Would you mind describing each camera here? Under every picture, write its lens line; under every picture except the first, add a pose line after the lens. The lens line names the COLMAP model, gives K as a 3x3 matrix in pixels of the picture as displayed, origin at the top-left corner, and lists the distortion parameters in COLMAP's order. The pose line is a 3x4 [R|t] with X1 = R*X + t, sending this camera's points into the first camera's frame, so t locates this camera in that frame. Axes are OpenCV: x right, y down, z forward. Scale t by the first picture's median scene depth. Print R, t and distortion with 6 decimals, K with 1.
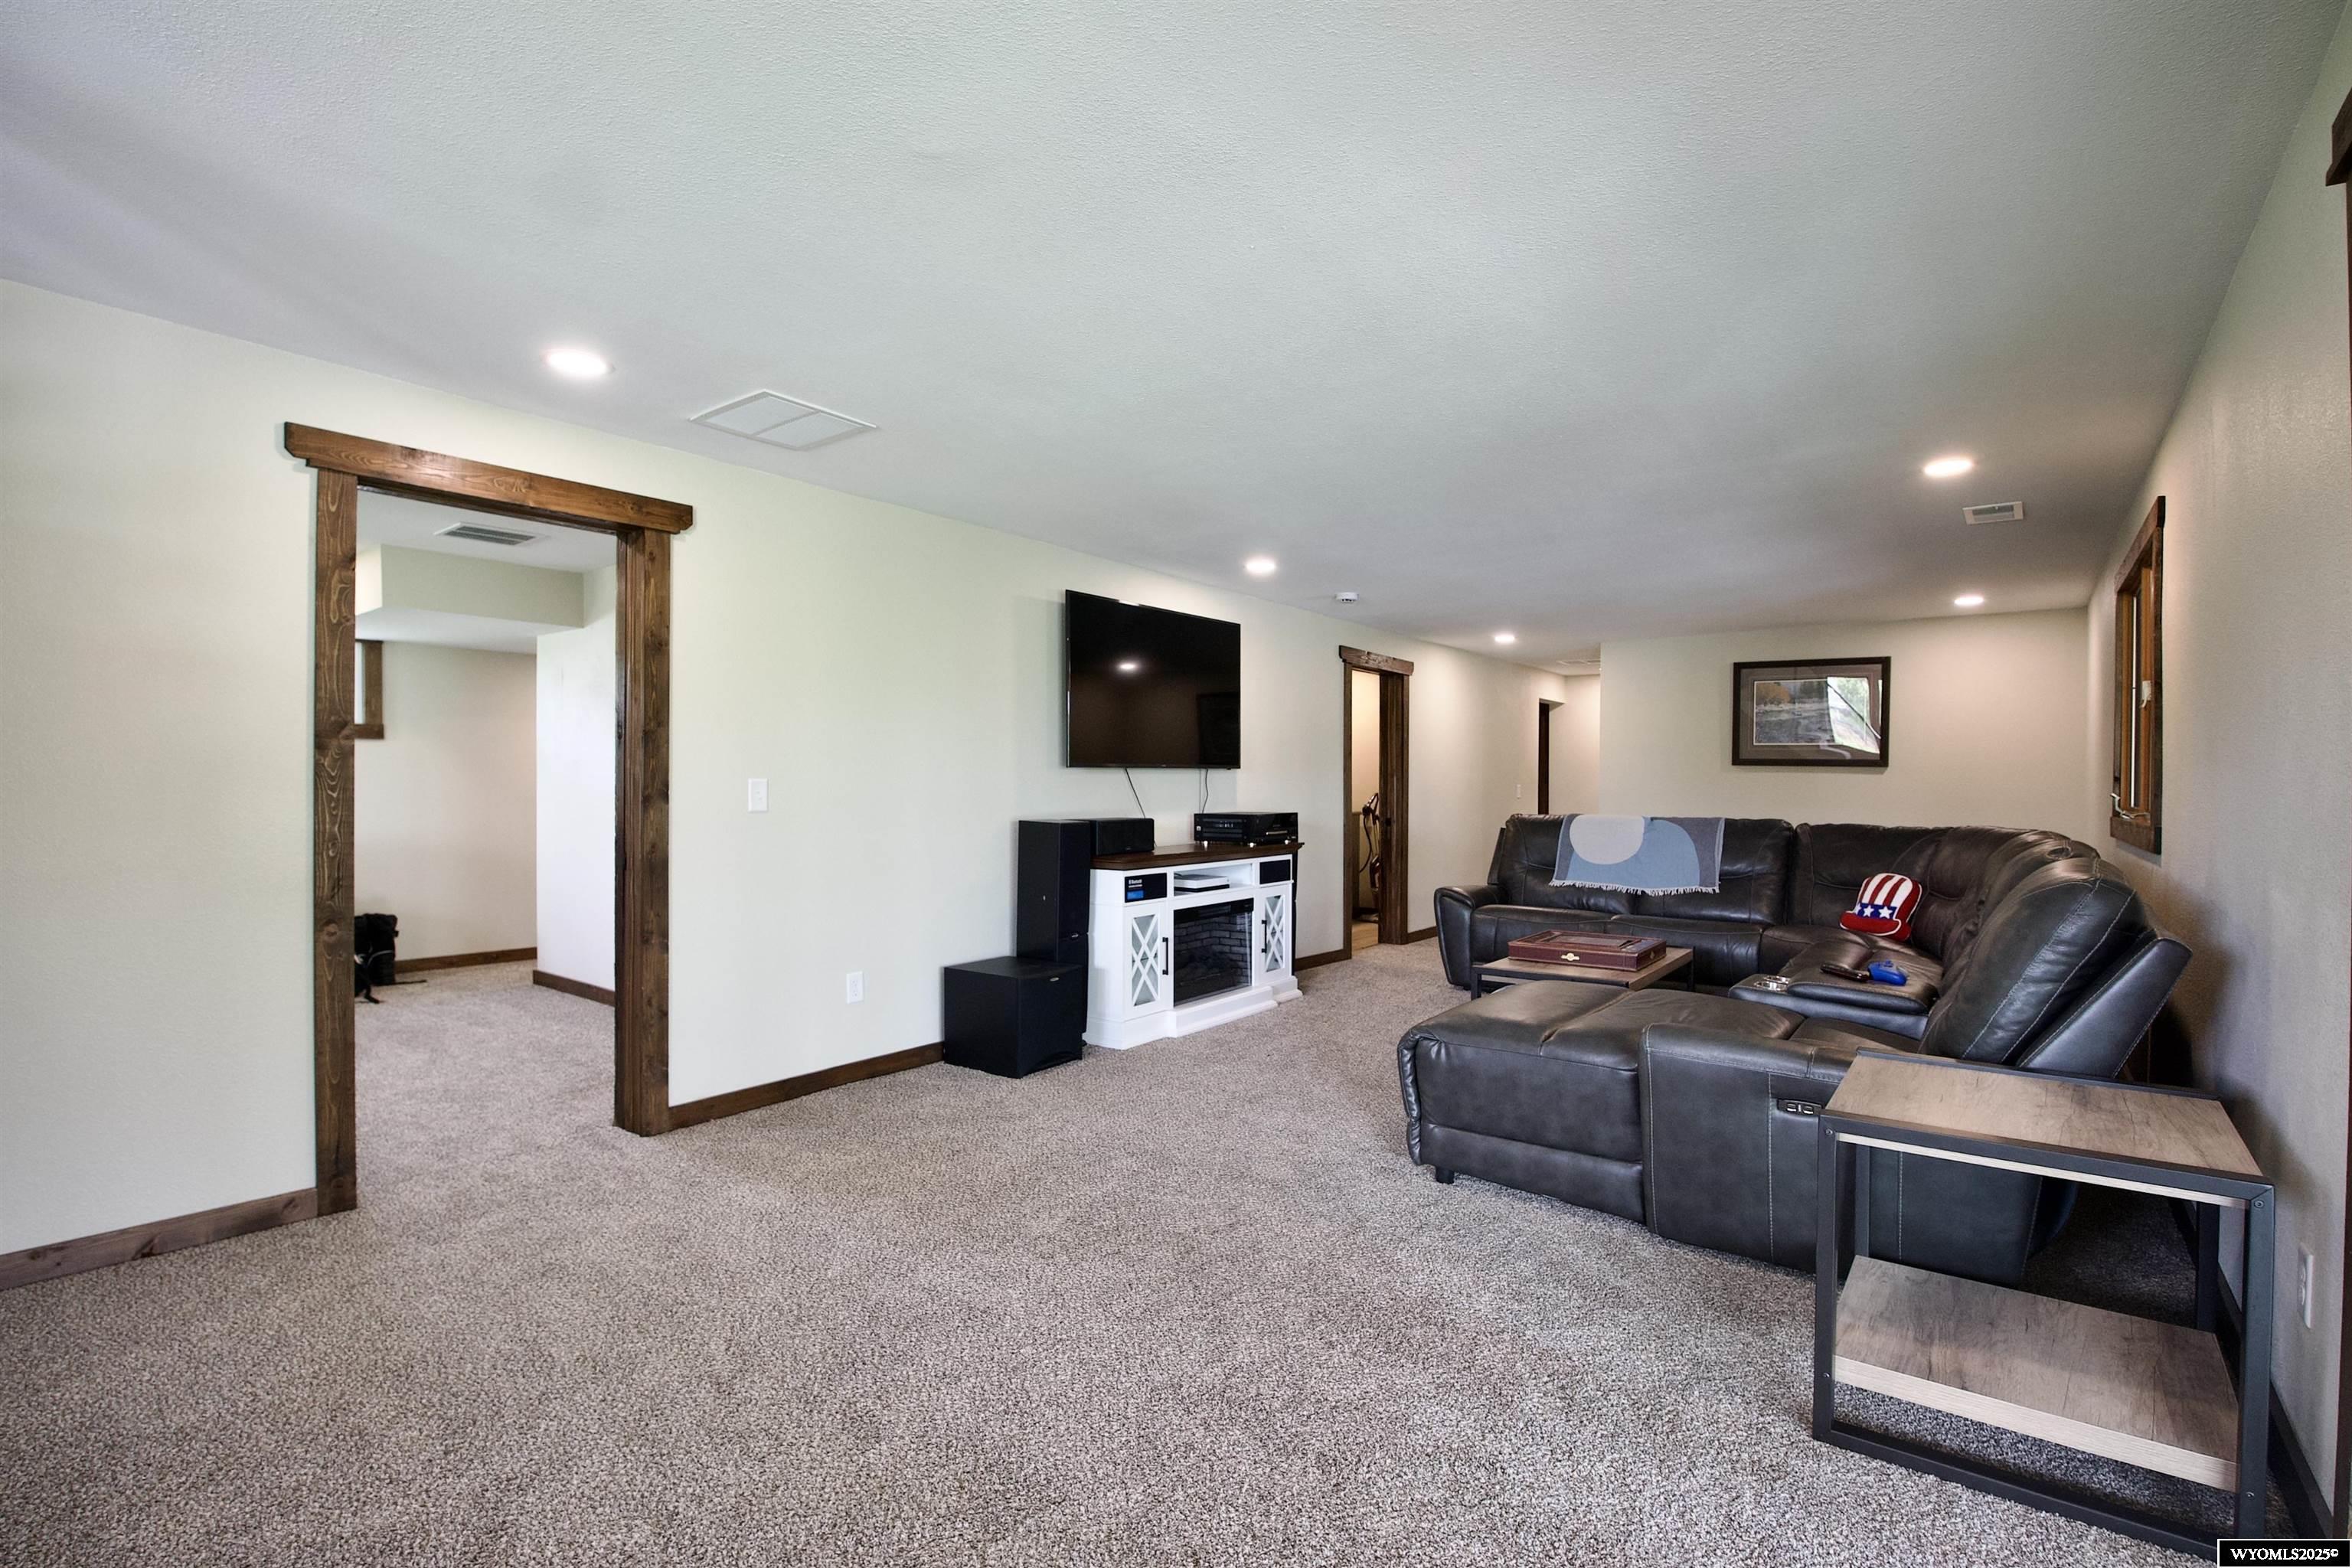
lens RADIAL K [[1083.6, 0, 1172.8], [0, 1083.6, 792.1], [0, 0, 1]] dist [-0.023572, -0.000442]
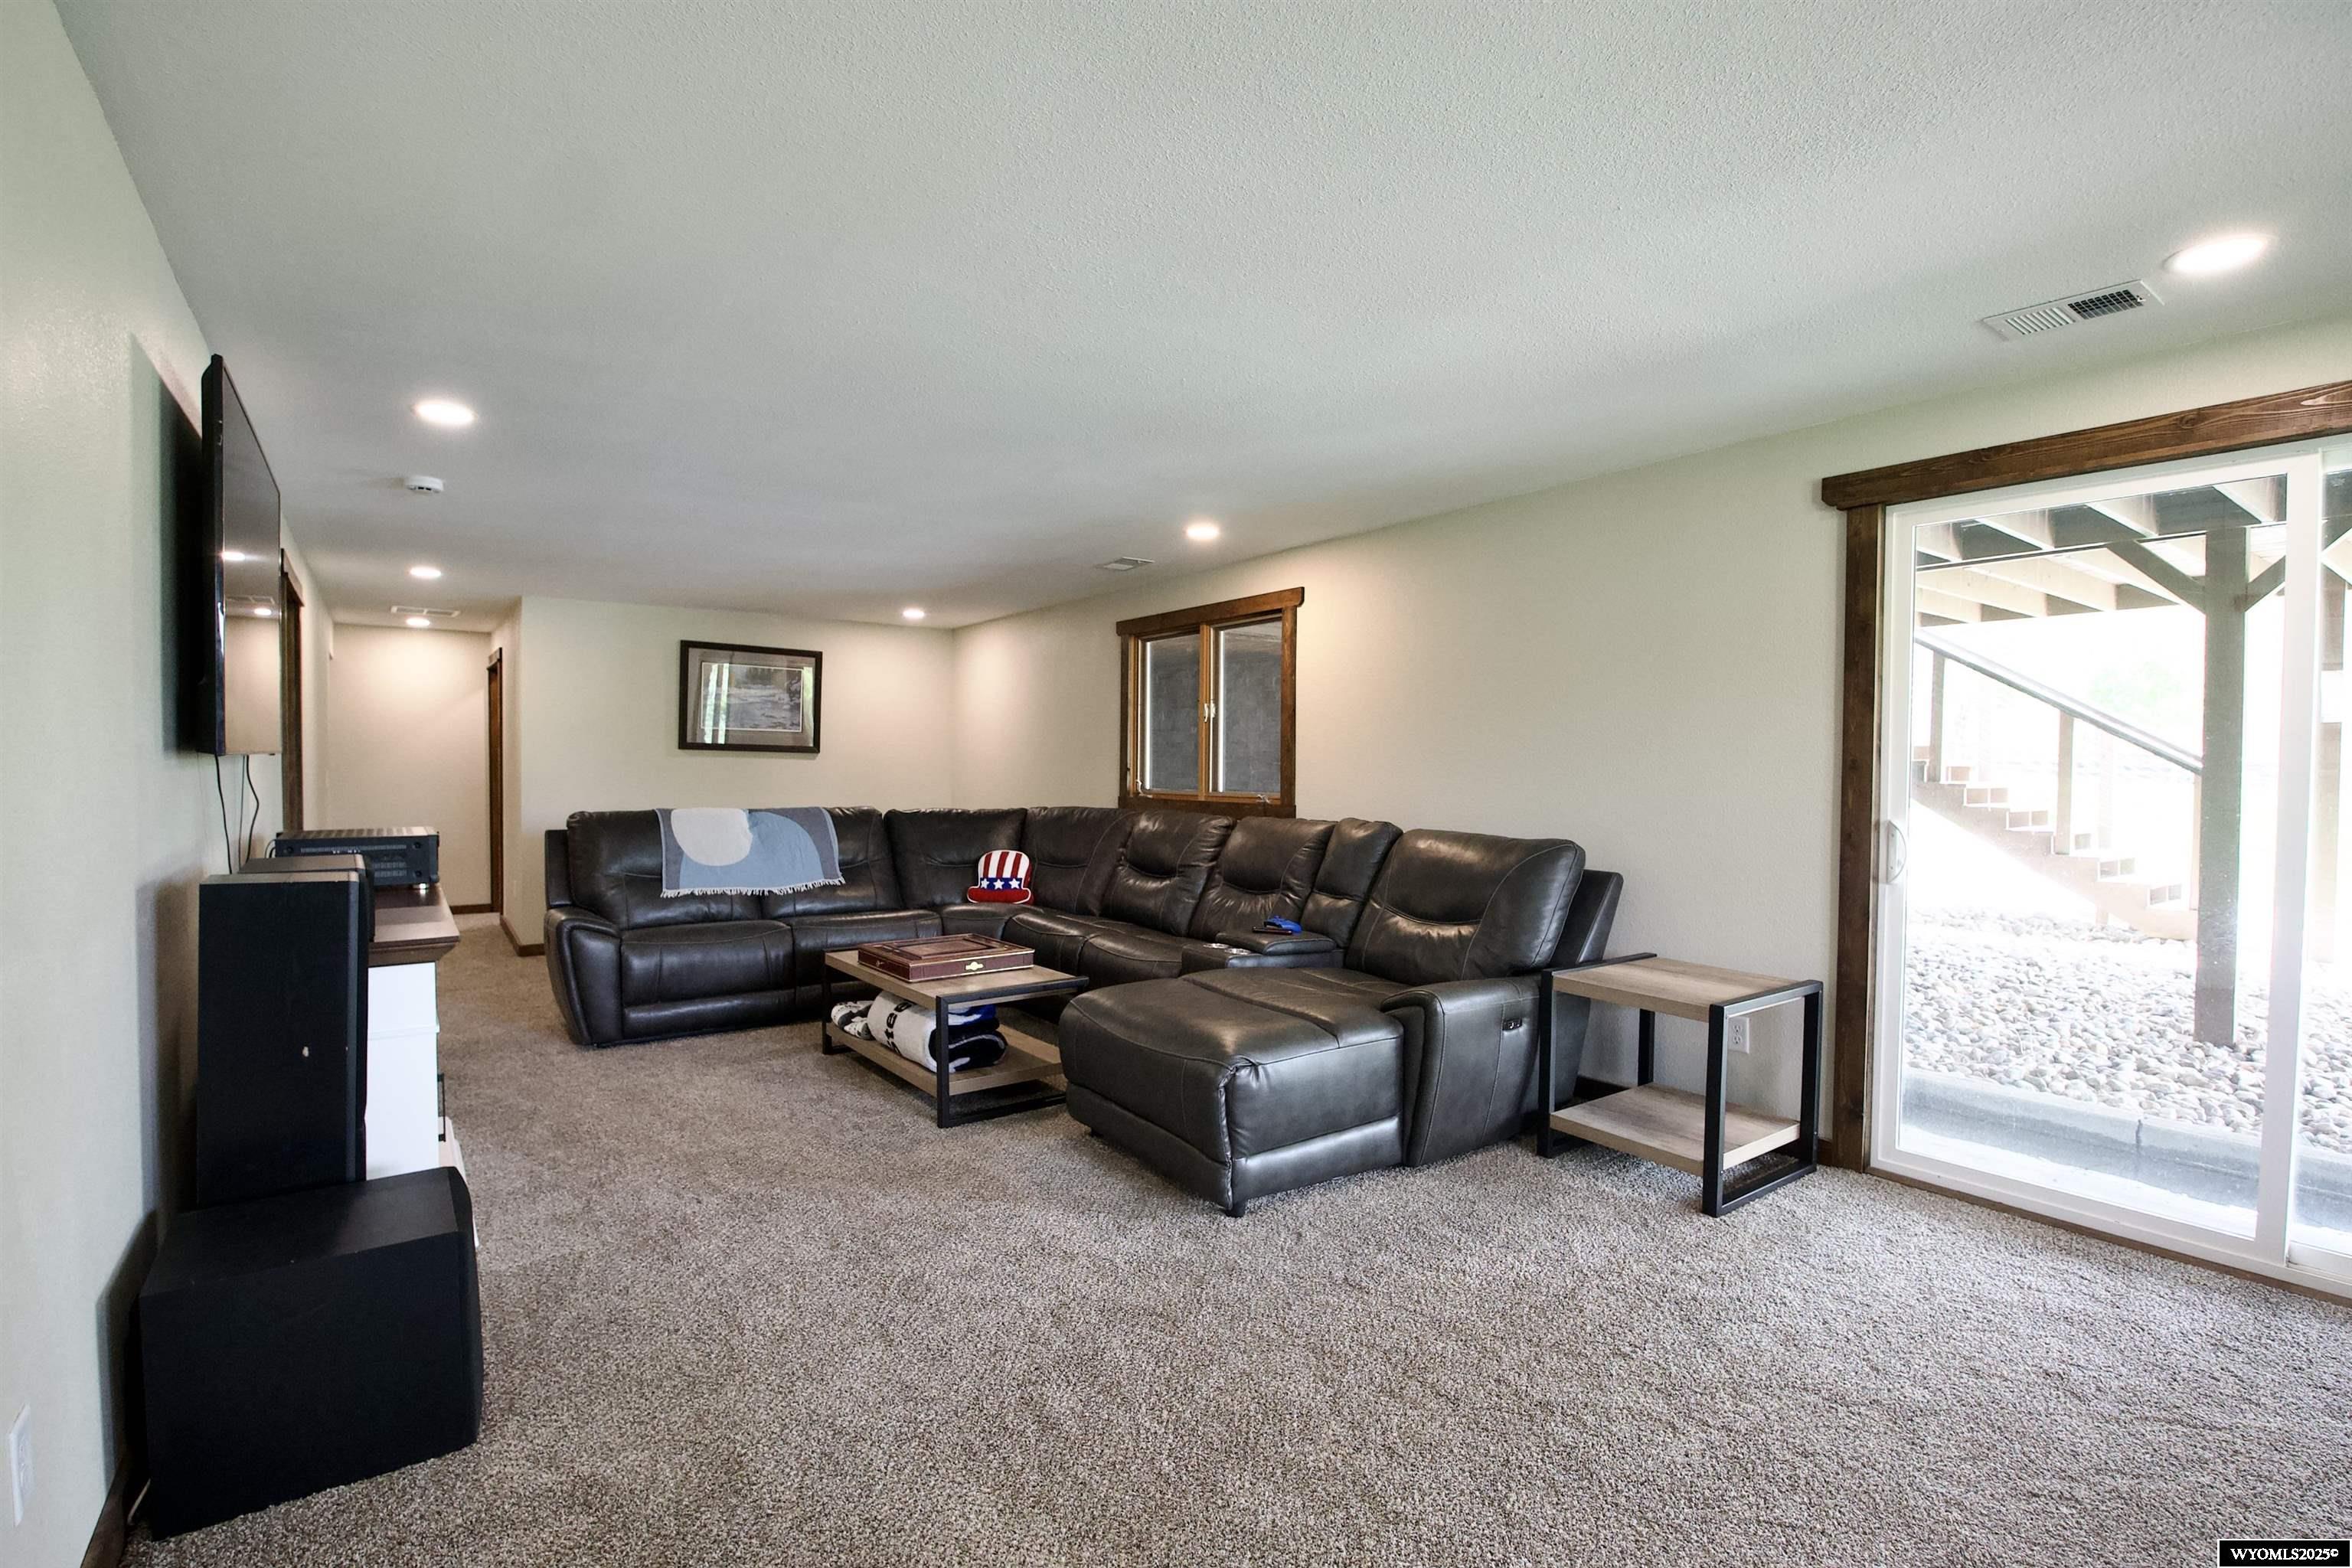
lens RADIAL K [[1083.6, 0, 1172.8], [0, 1083.6, 792.1], [0, 0, 1]] dist [-0.023572, -0.000442]
pose [[0.279642, -0.027133, 0.959721, -0.413120], [0.001399, 0.999611, 0.027853, -0.019951], [-0.960103, -0.006446, 0.279571, 0.501868]]
